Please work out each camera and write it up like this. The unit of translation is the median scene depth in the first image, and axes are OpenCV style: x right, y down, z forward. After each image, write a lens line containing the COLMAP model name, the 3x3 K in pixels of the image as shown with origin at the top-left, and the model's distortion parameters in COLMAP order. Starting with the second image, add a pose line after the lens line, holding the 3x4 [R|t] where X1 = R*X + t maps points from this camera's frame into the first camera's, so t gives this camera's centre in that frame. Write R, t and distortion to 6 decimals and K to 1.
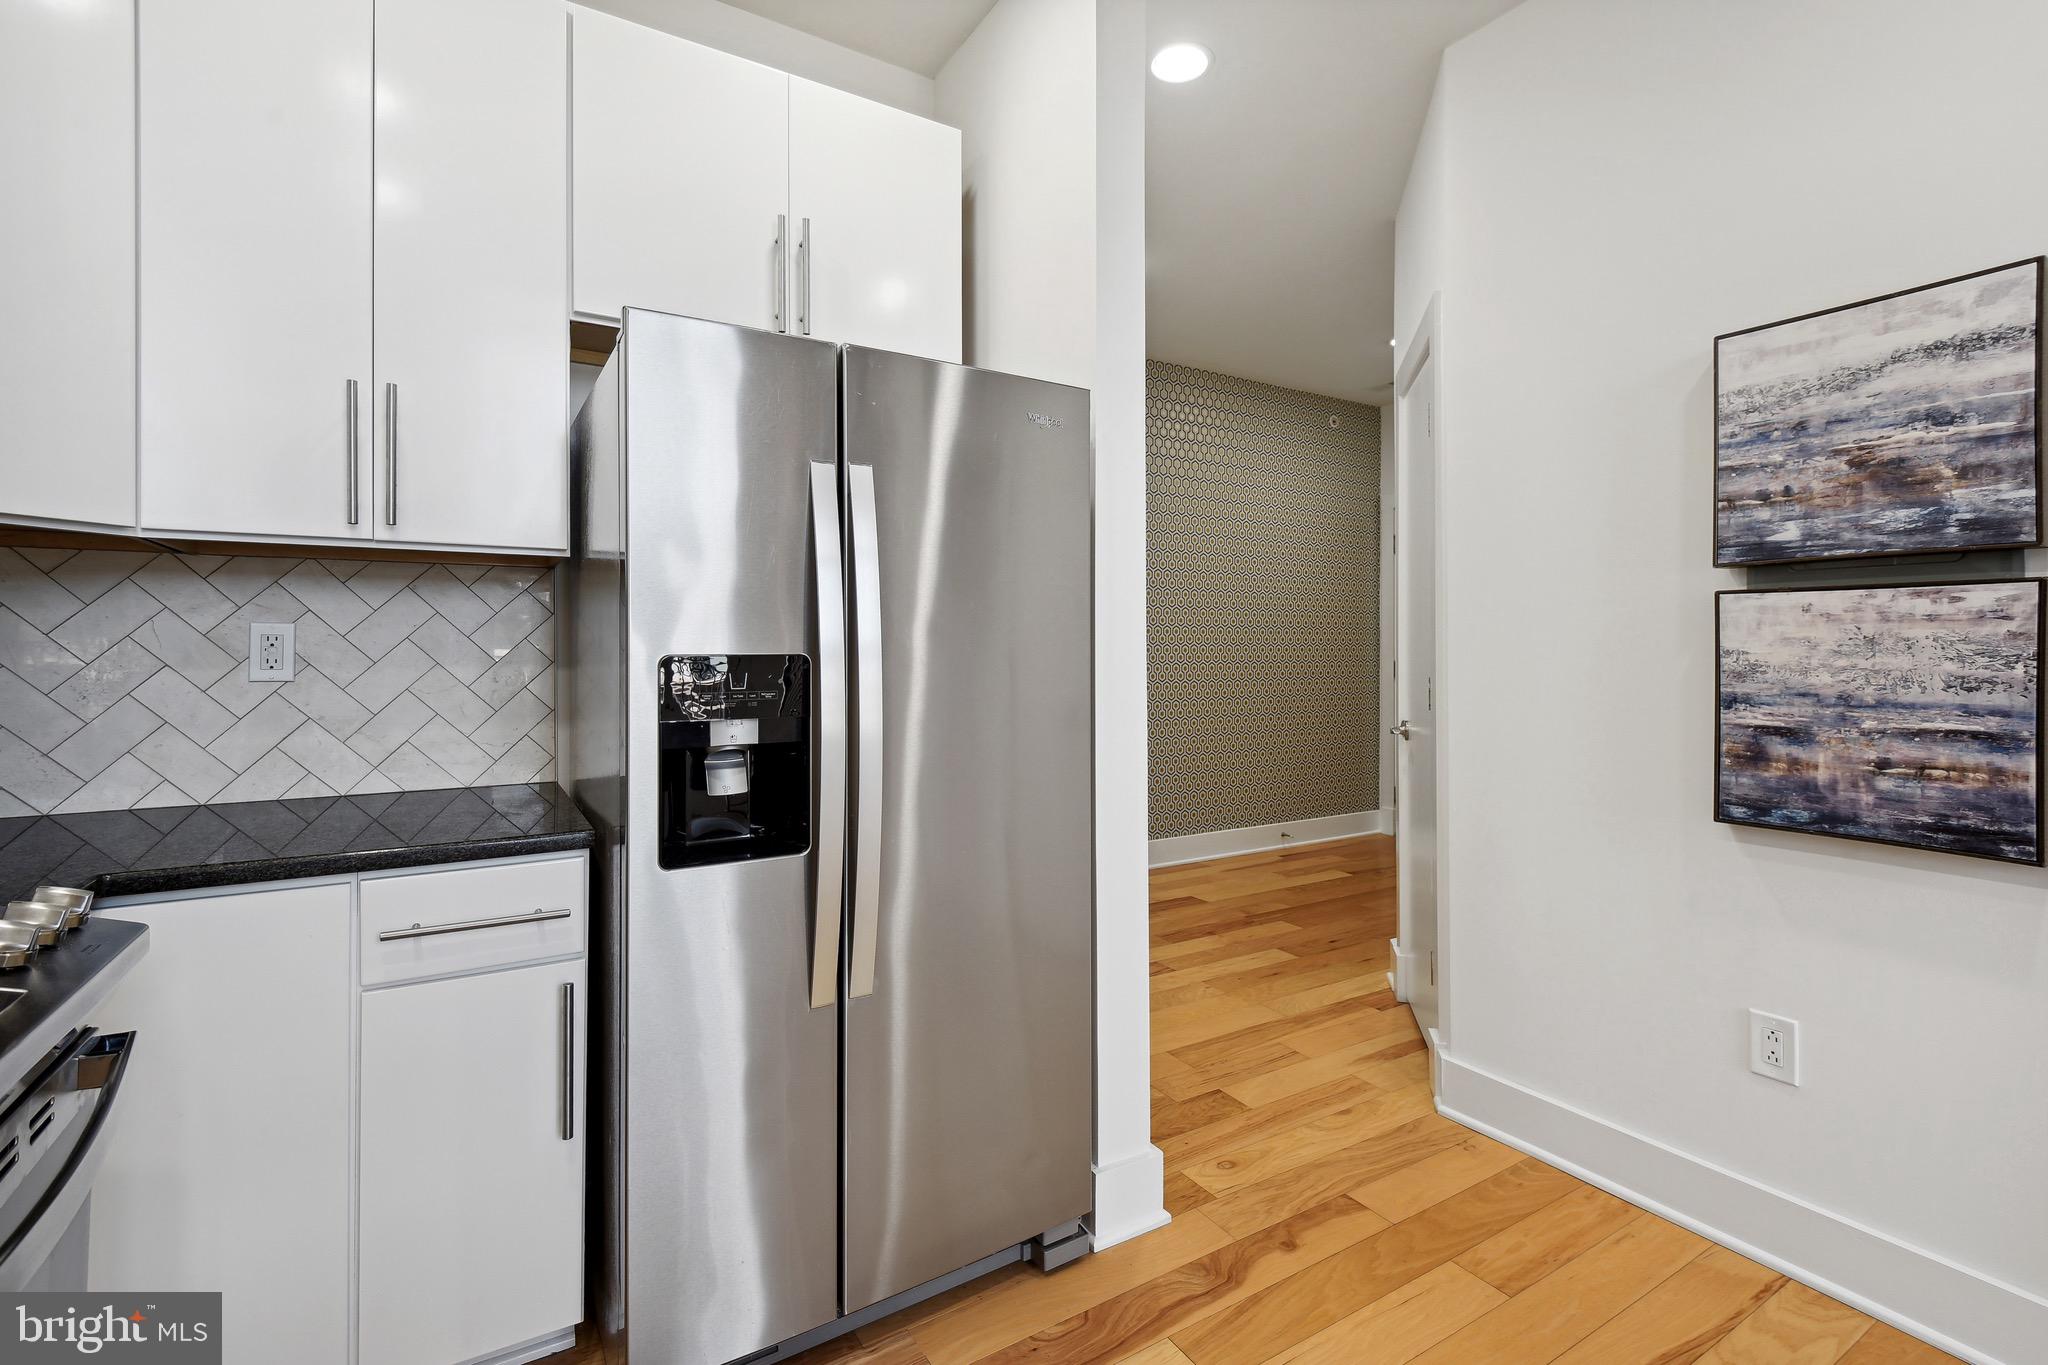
lens RADIAL K [[931.1, 0, 1021.4], [0, 931.1, 646.6], [0, 0, 1]] dist [0.017292, -0.000134]
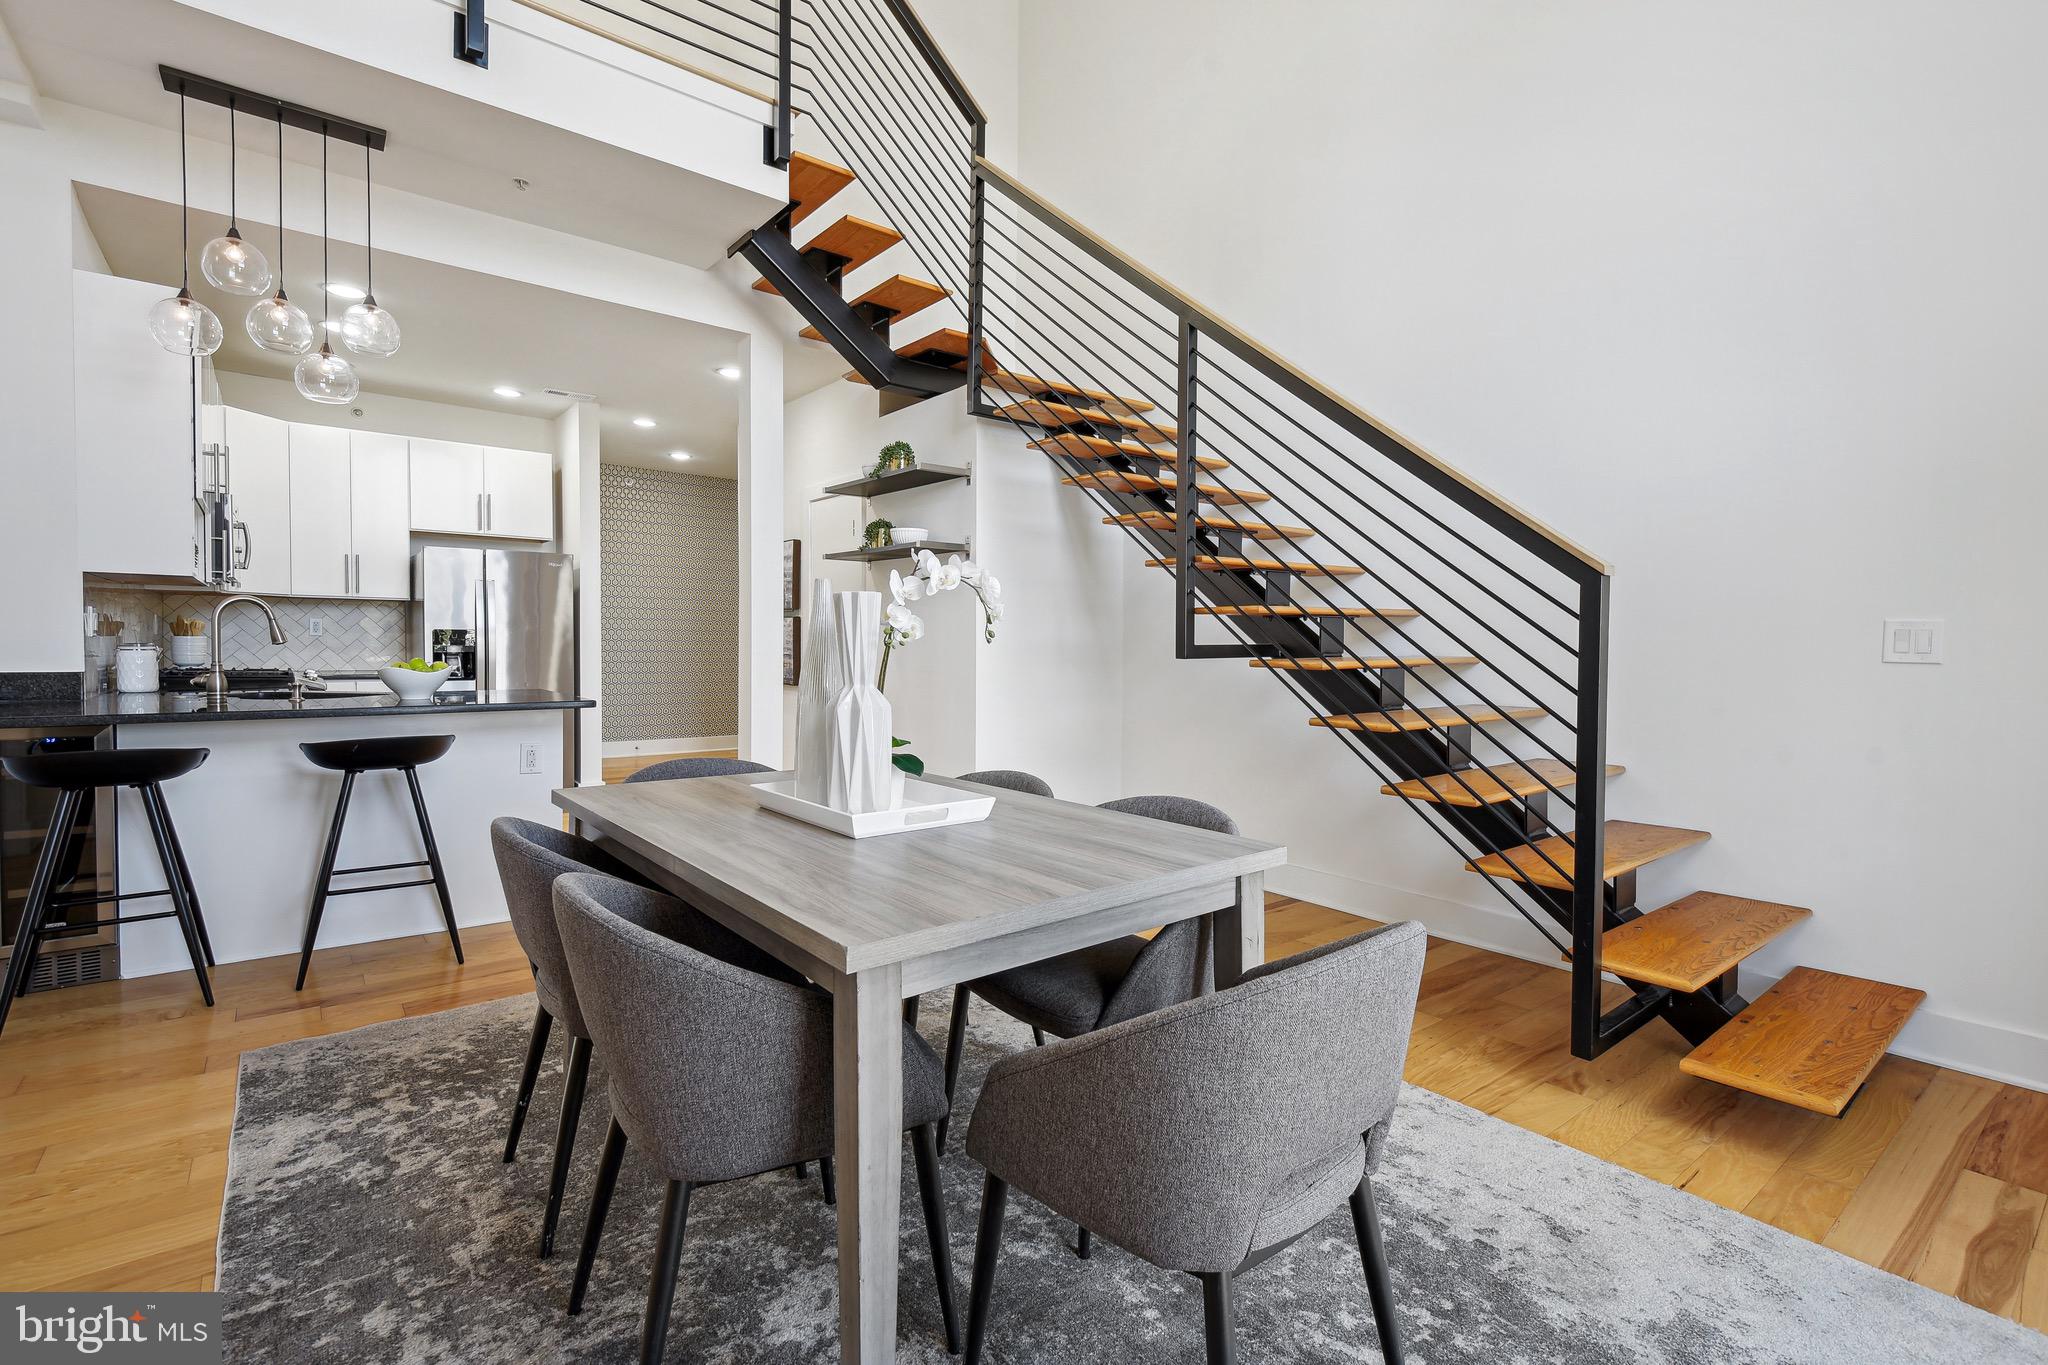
lens RADIAL K [[927.0, 0, 1024.0], [0, 927.0, 682.5], [0, 0, 1]] dist [0.000259, 0.000037]
pose [[0.992619, 0.009770, 0.120878, 1.446544], [-0.016195, 0.998501, 0.052281, -0.011742], [-0.120186, -0.053853, 0.991290, -2.858862]]
